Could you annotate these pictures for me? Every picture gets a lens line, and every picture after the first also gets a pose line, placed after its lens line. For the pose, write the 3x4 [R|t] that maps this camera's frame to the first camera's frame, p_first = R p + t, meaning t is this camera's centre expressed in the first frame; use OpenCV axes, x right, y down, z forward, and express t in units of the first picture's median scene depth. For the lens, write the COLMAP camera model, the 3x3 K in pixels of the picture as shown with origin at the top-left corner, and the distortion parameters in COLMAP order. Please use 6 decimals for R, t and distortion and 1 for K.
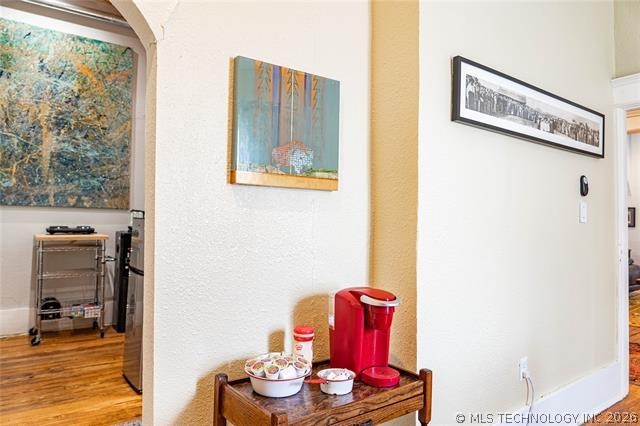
lens RADIAL K [[419.2, 0, 320.0], [0, 419.2, 213.0], [0, 0, 1]] dist [-0.064898, 0.000040]
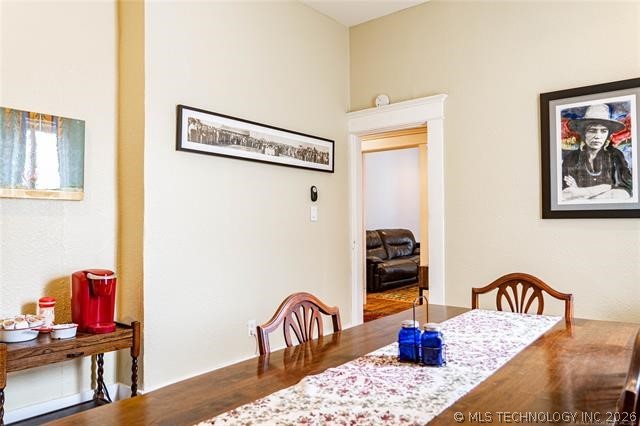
lens RADIAL K [[441.4, 0, 328.7], [0, 441.4, 214.3], [0, 0, 1]] dist [-0.032565, -0.000418]
pose [[0.961462, -0.008290, 0.274811, 0.394821], [0.006905, 0.999958, 0.006008, -0.010227], [-0.274850, -0.003879, 0.961479, -0.565918]]
